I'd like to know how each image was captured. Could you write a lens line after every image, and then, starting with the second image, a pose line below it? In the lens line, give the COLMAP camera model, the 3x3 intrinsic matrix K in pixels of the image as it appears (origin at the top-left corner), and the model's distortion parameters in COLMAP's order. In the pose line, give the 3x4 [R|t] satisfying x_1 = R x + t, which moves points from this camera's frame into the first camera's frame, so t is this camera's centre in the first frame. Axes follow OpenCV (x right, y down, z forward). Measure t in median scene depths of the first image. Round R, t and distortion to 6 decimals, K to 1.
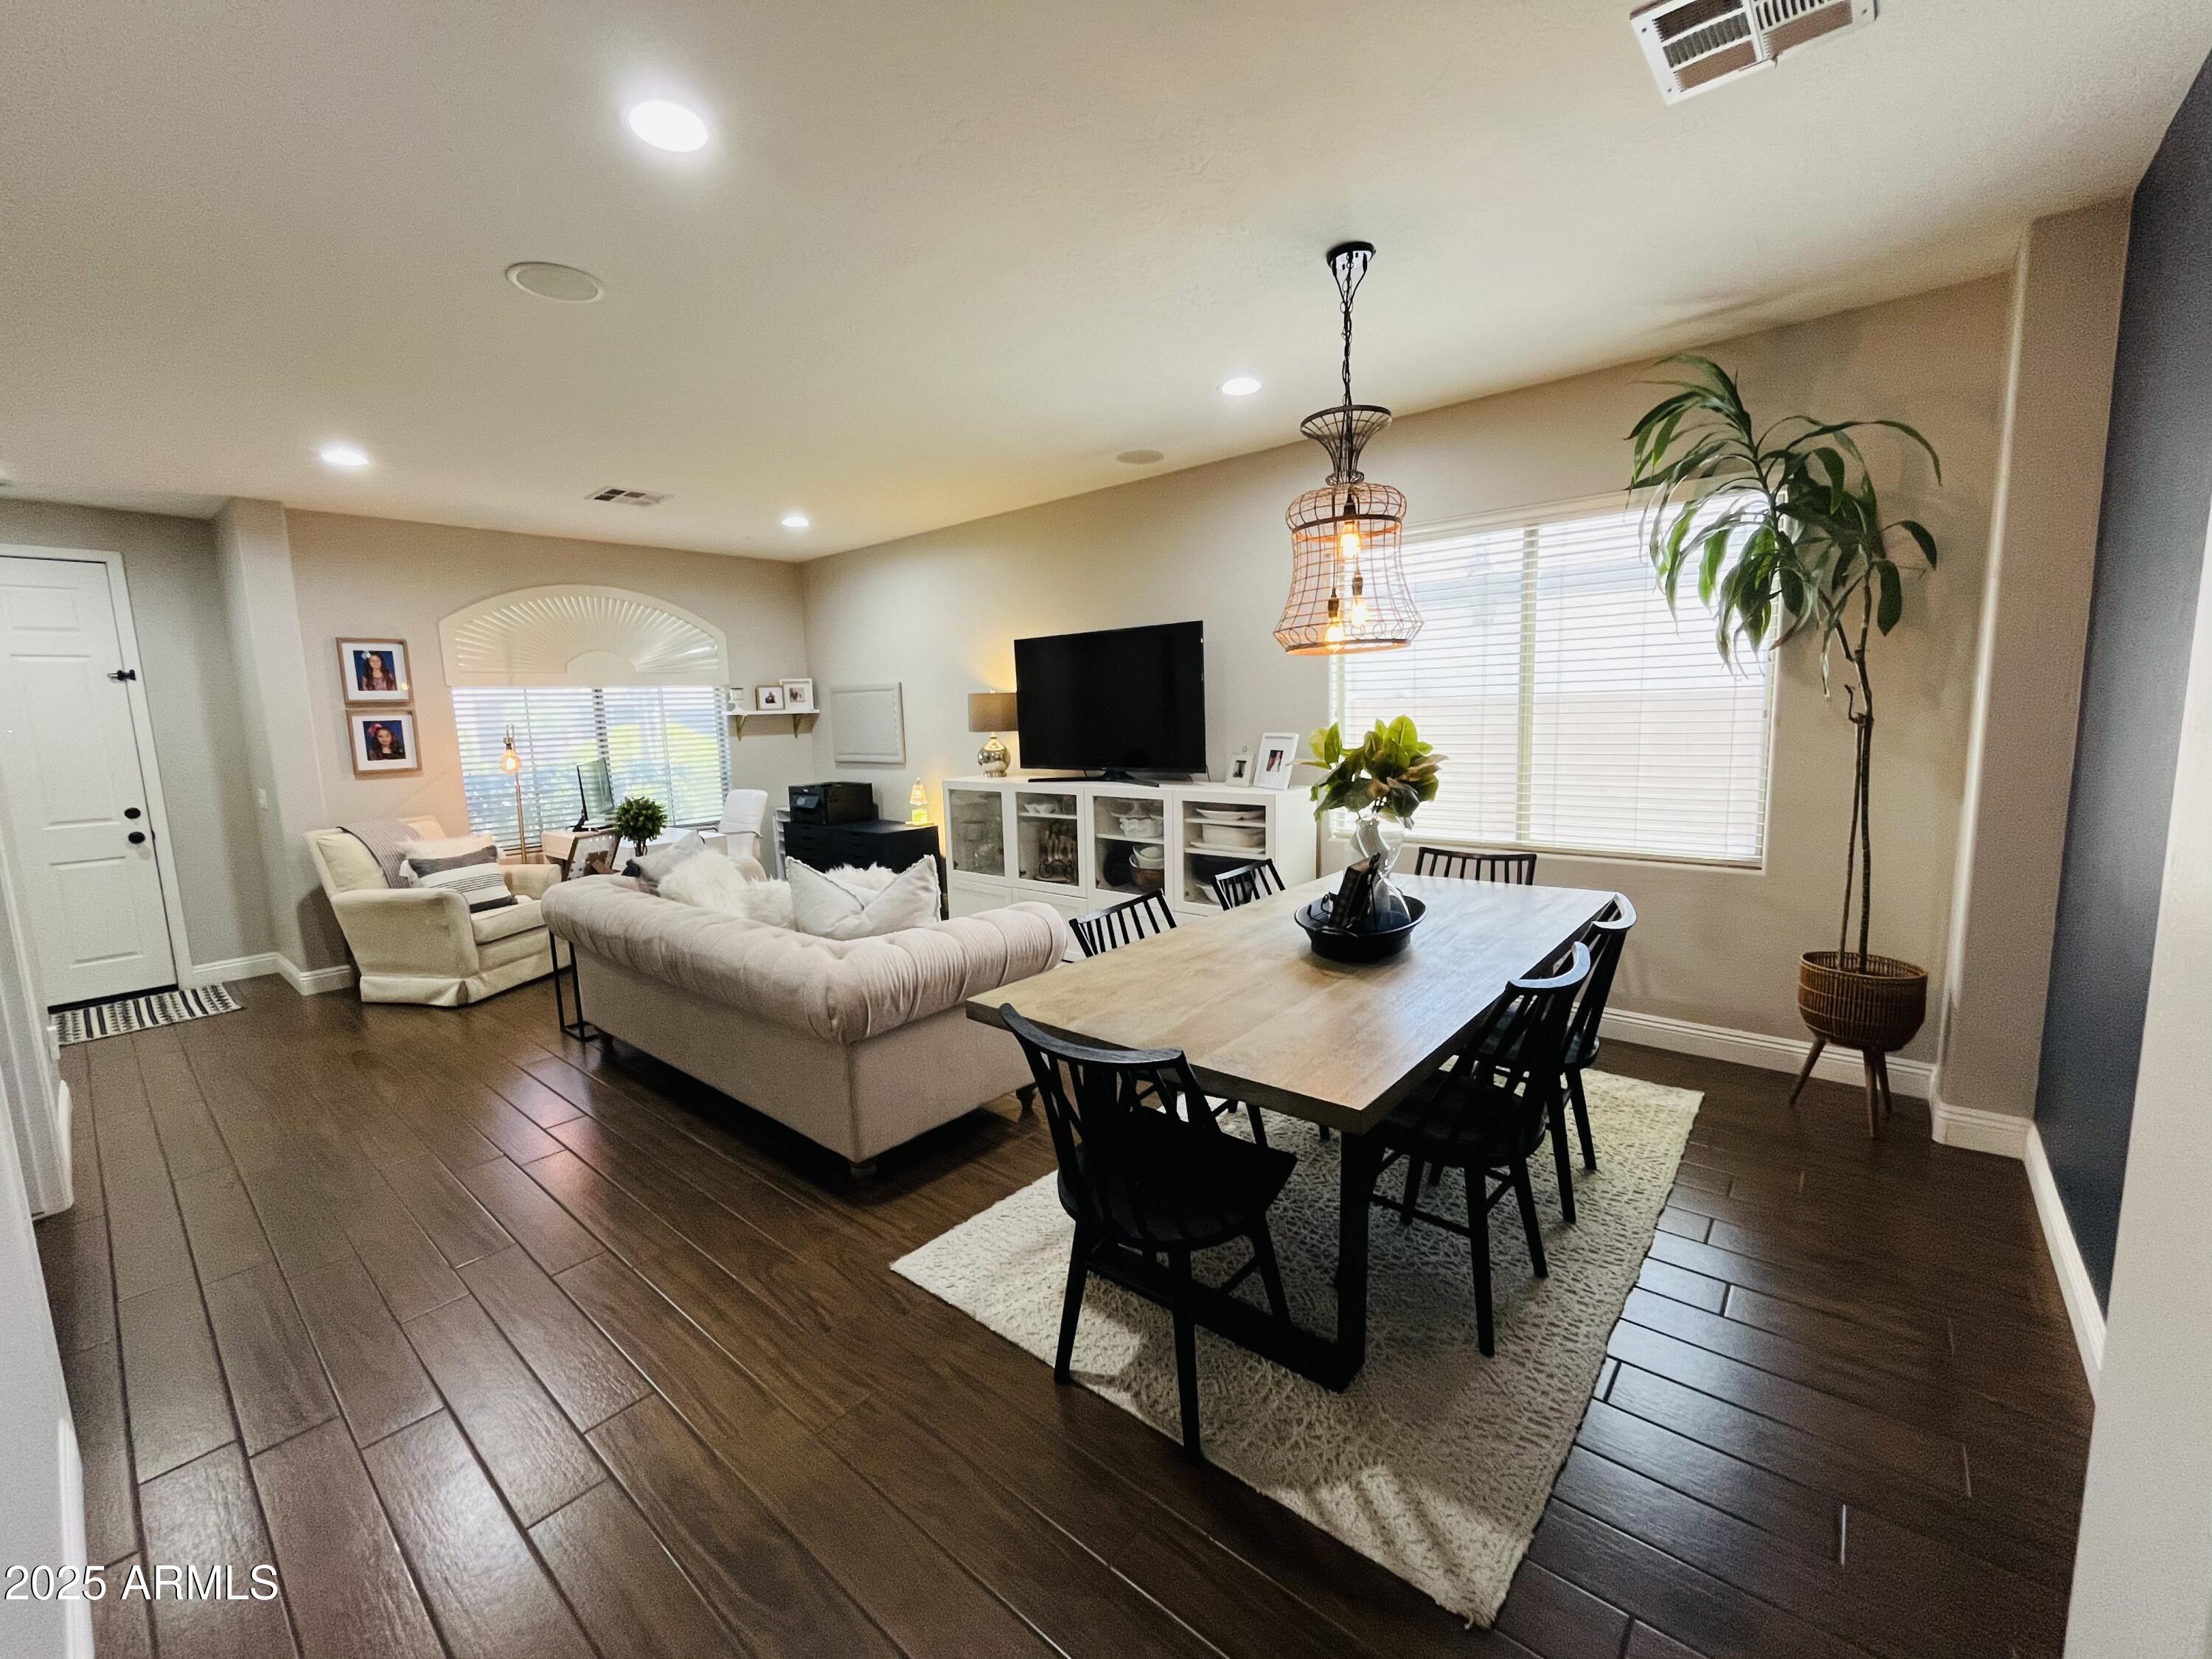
lens RADIAL K [[899.4, 0, 1105.5], [0, 899.4, 829.1], [0, 0, 1]] dist [-0.001181, -0.000371]
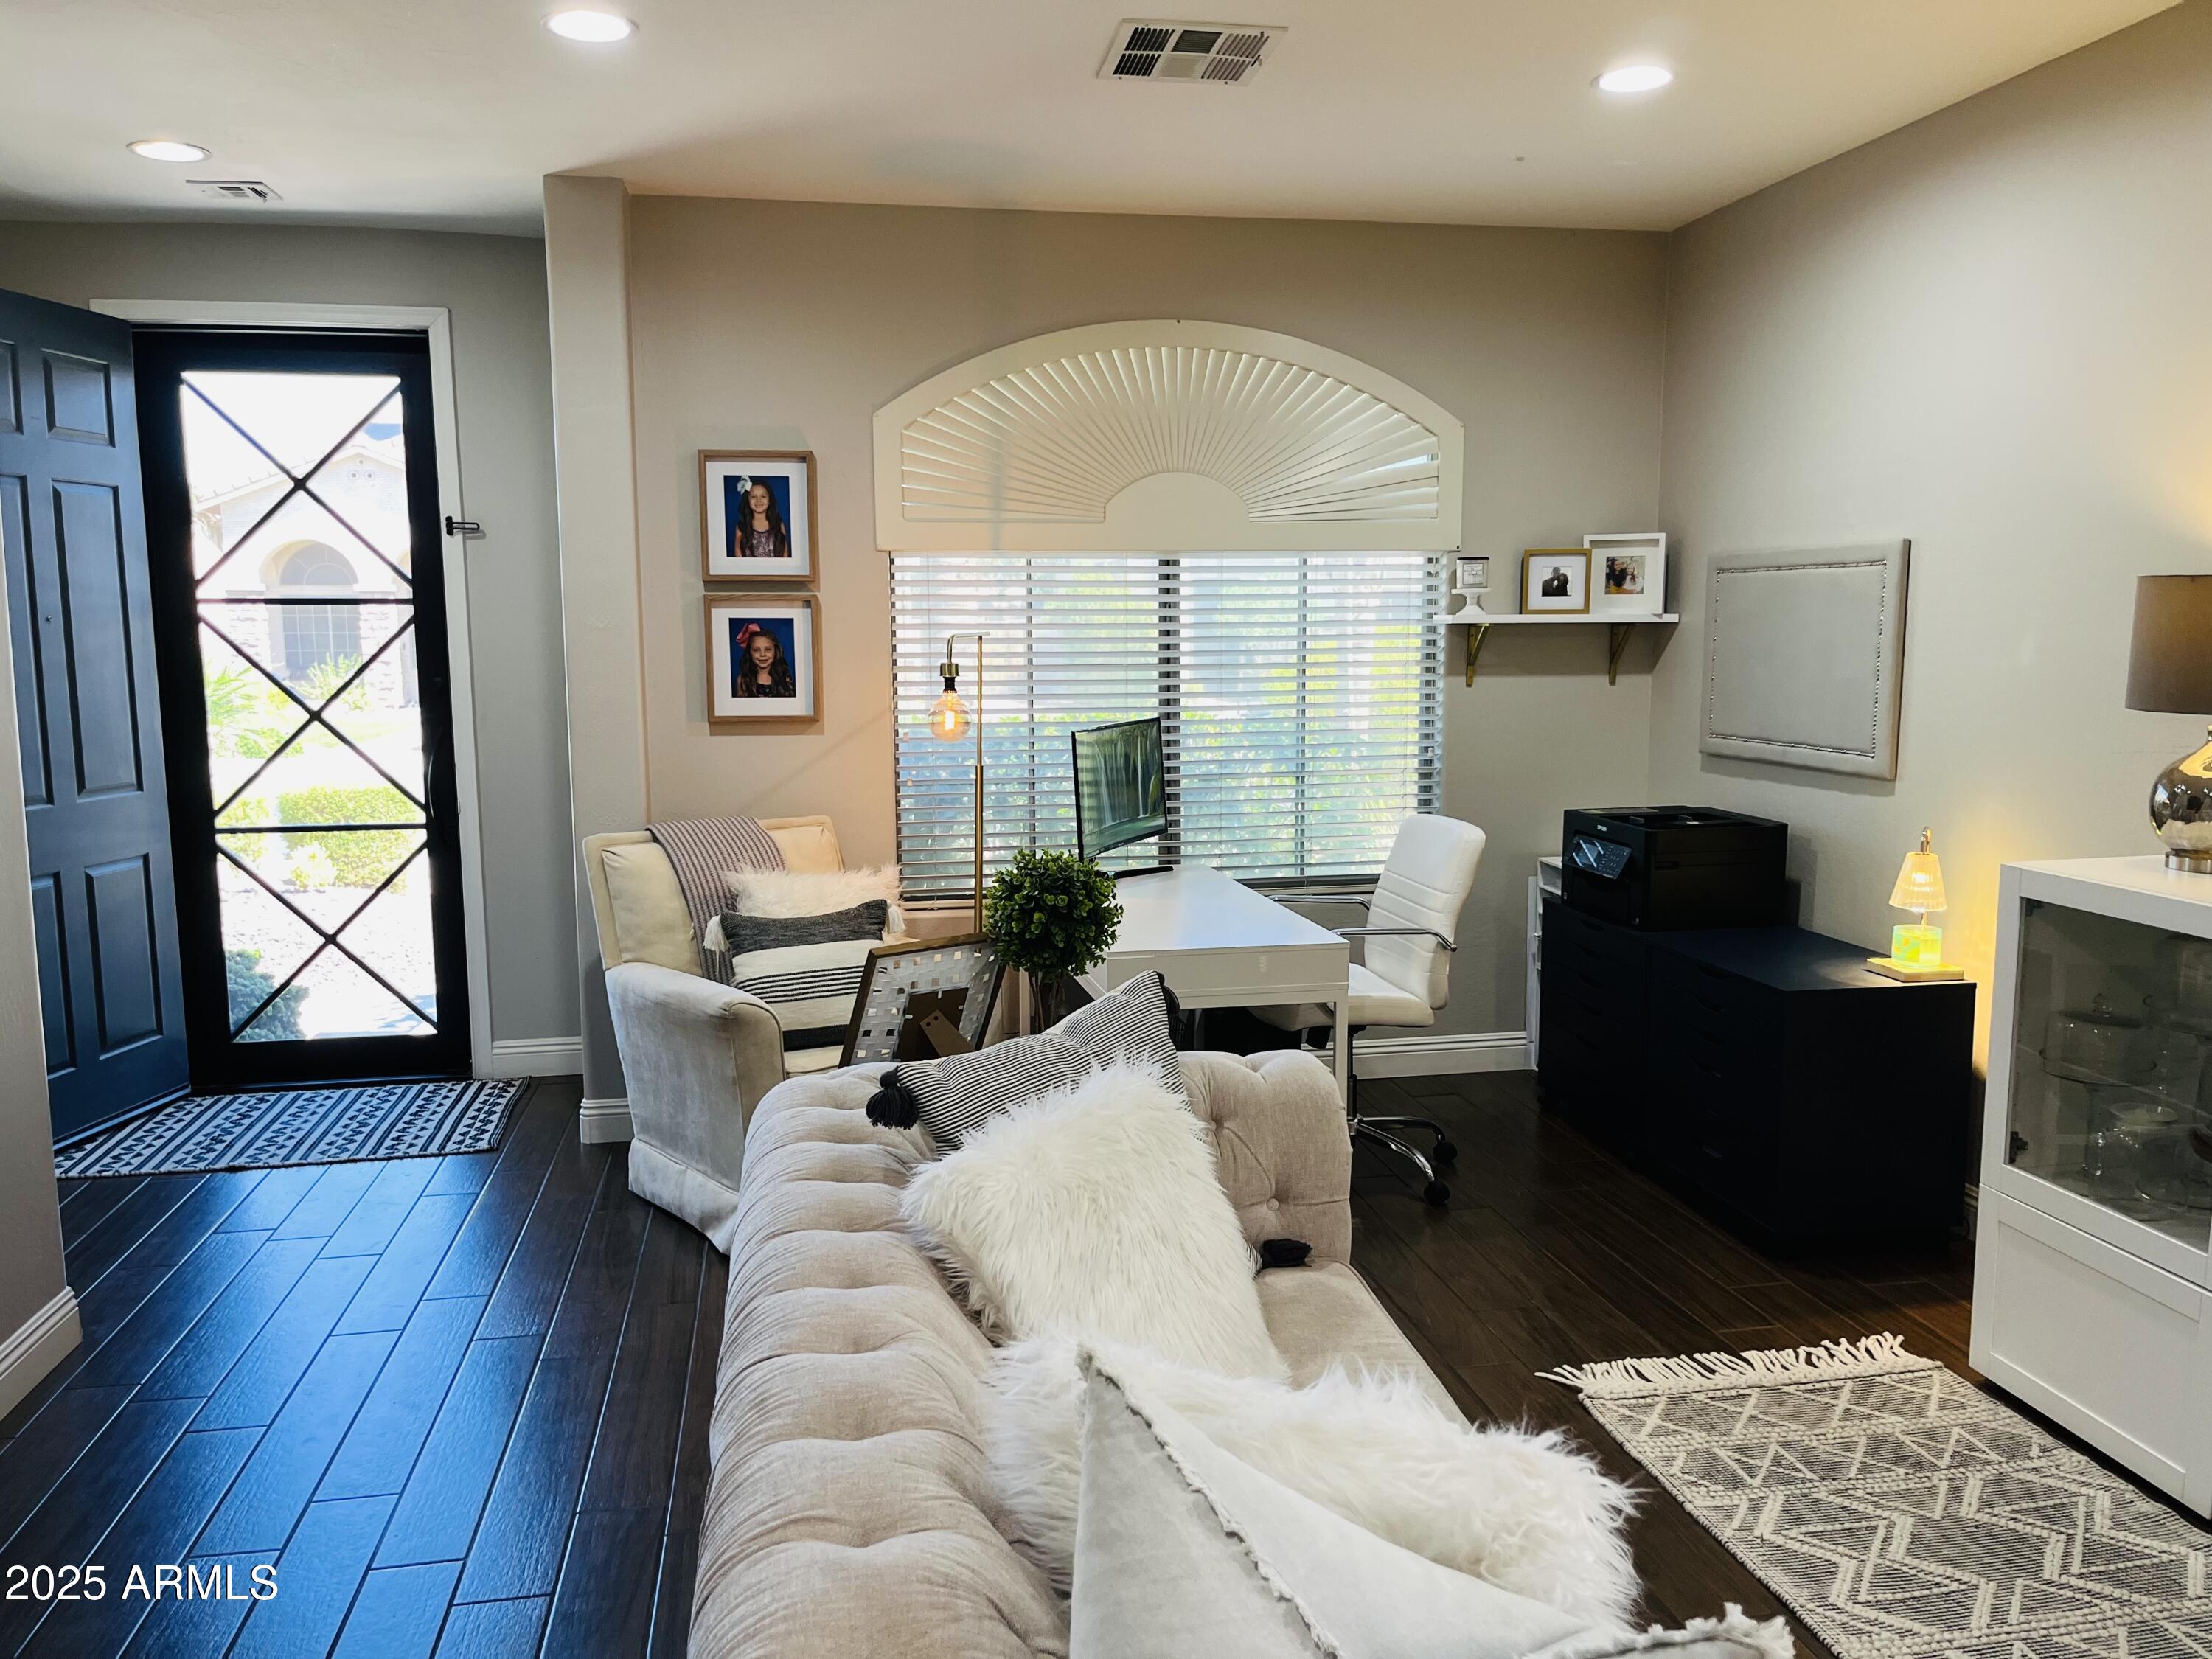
lens RADIAL K [[1692.3, 0, 1116.6], [0, 1692.3, 838.9], [0, 0, 1]] dist [0.073844, -0.092577]
pose [[0.780102, 0.106597, -0.616504, -0.074144], [-0.103502, 0.993789, 0.040863, -0.068397], [0.617031, 0.031932, 0.786290, 0.455583]]
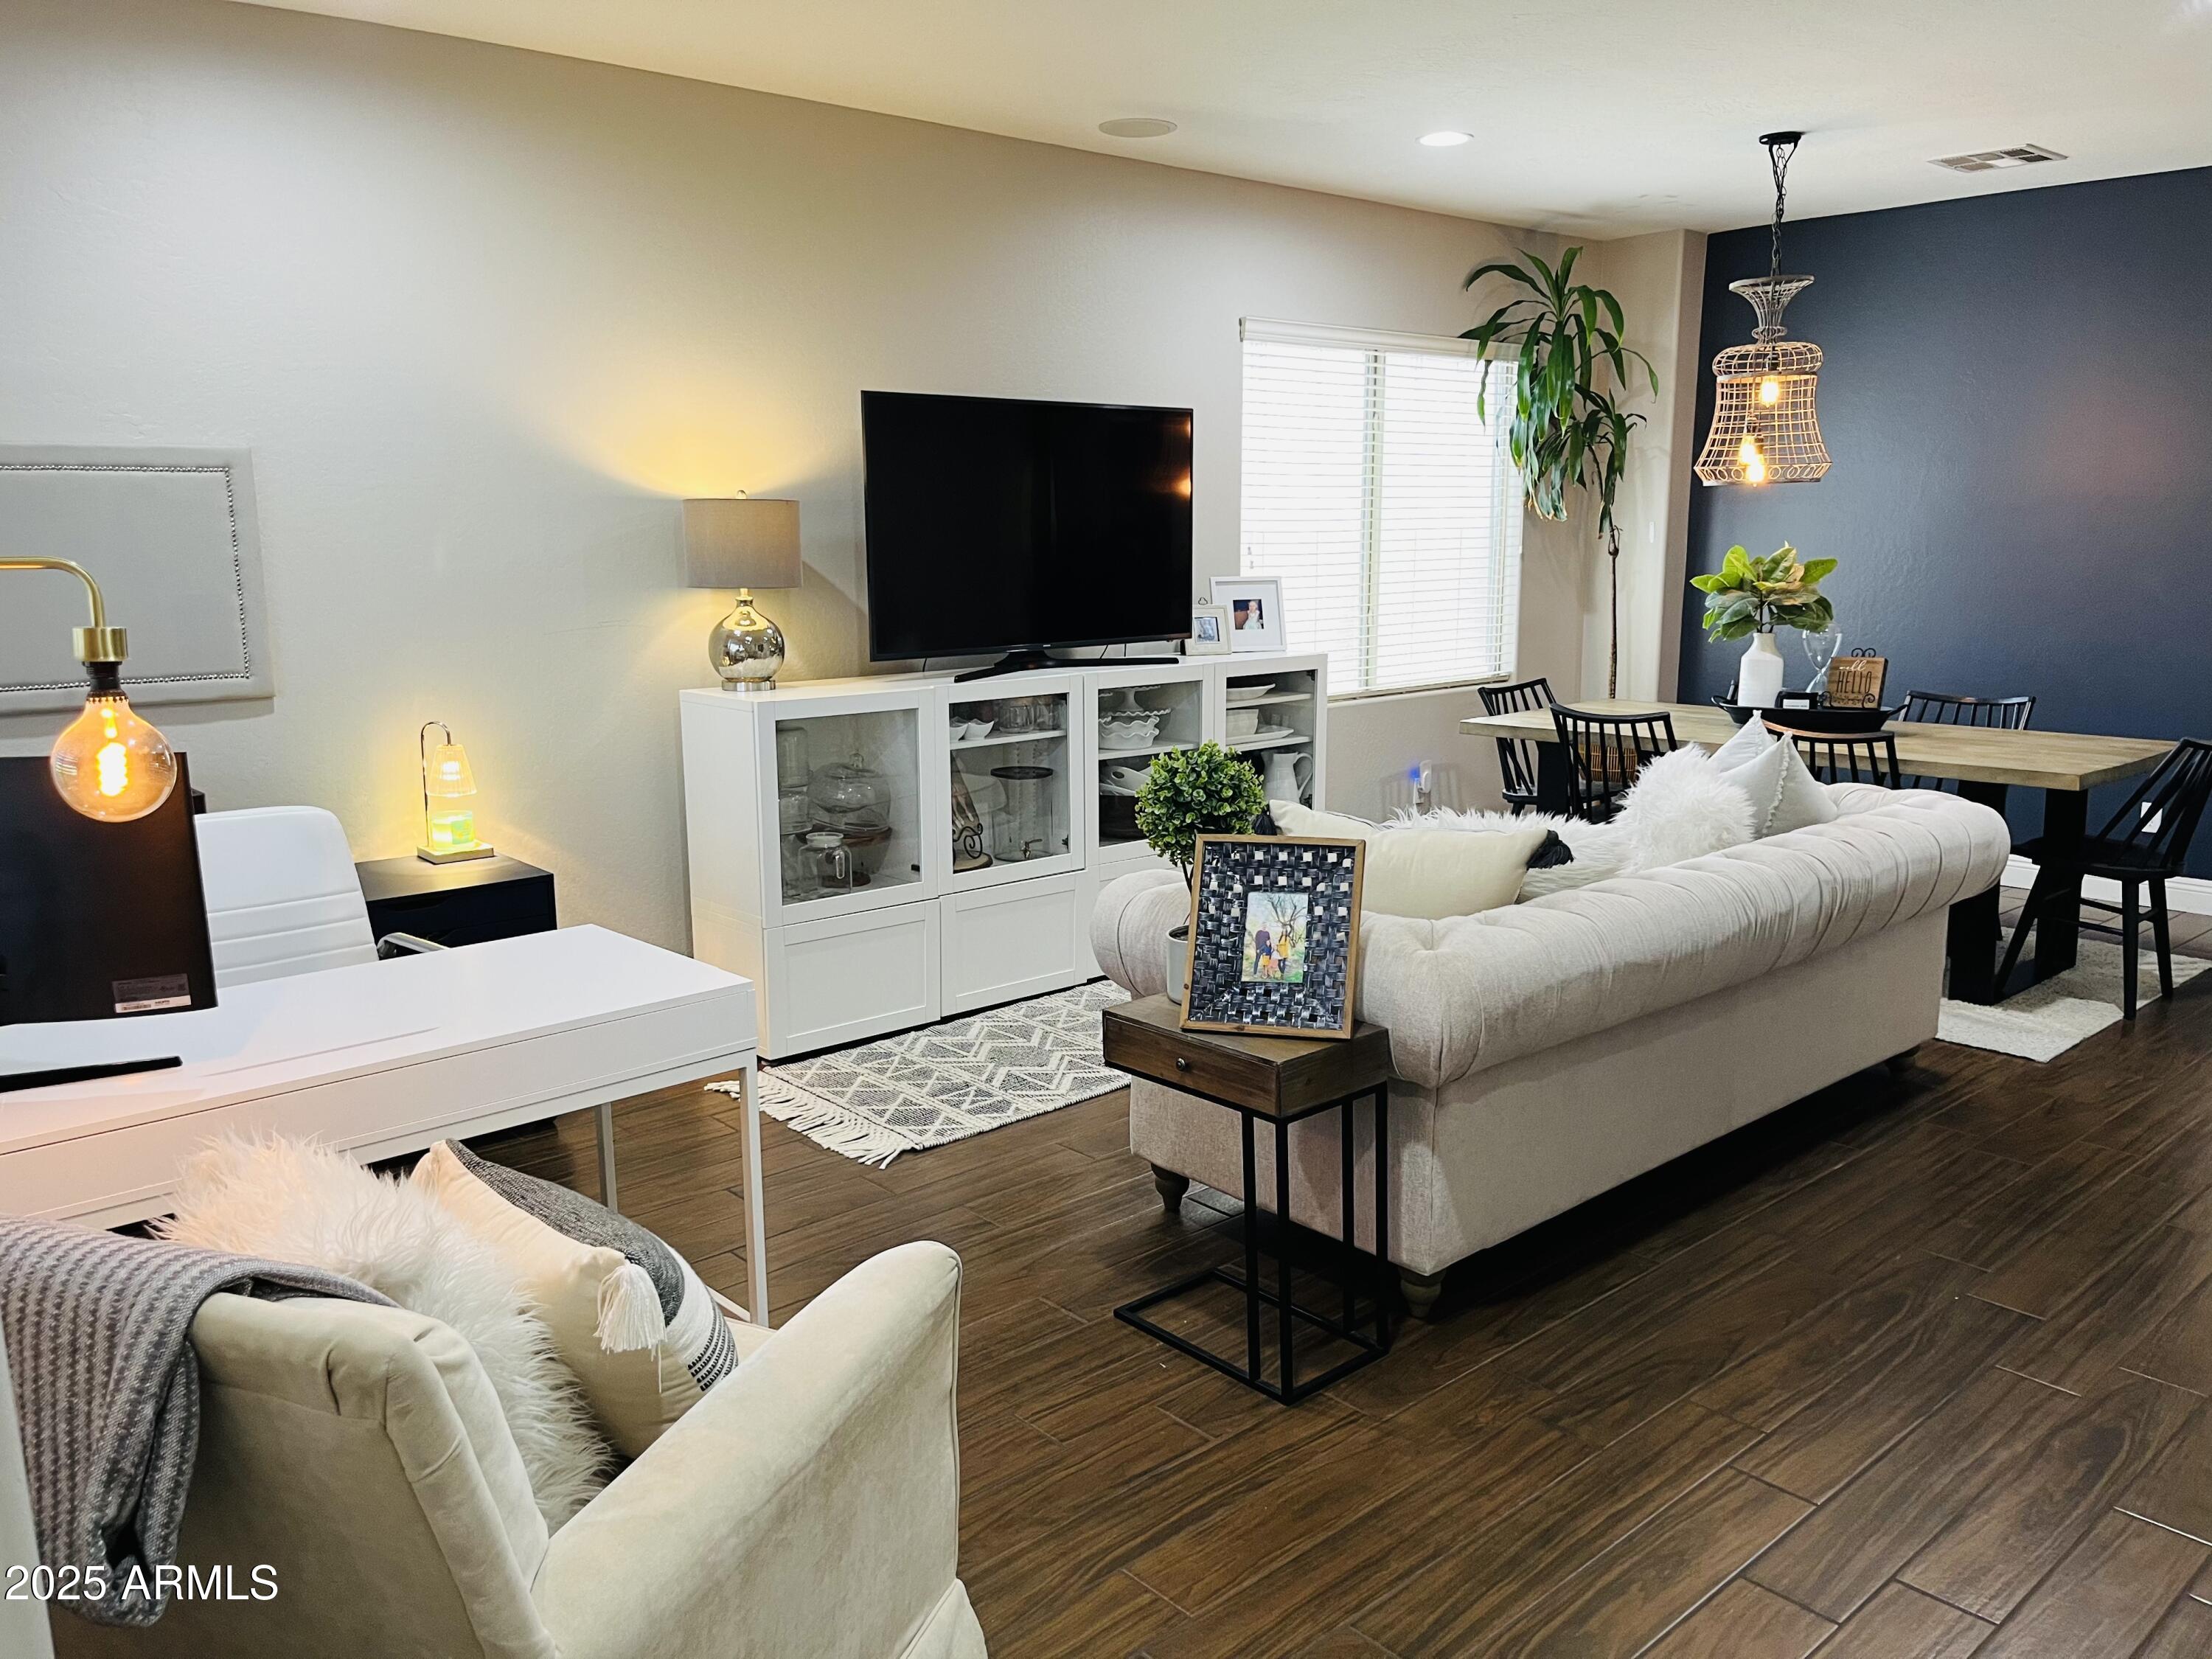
lens RADIAL K [[1692.3, 0, 1116.6], [0, 1692.3, 838.9], [0, 0, 1]] dist [0.073844, -0.092577]
pose [[0.128947, -0.155543, 0.979377, -1.183247], [0.134326, 0.981259, 0.138156, -0.098245], [-0.982512, 0.113741, 0.147424, 0.892506]]
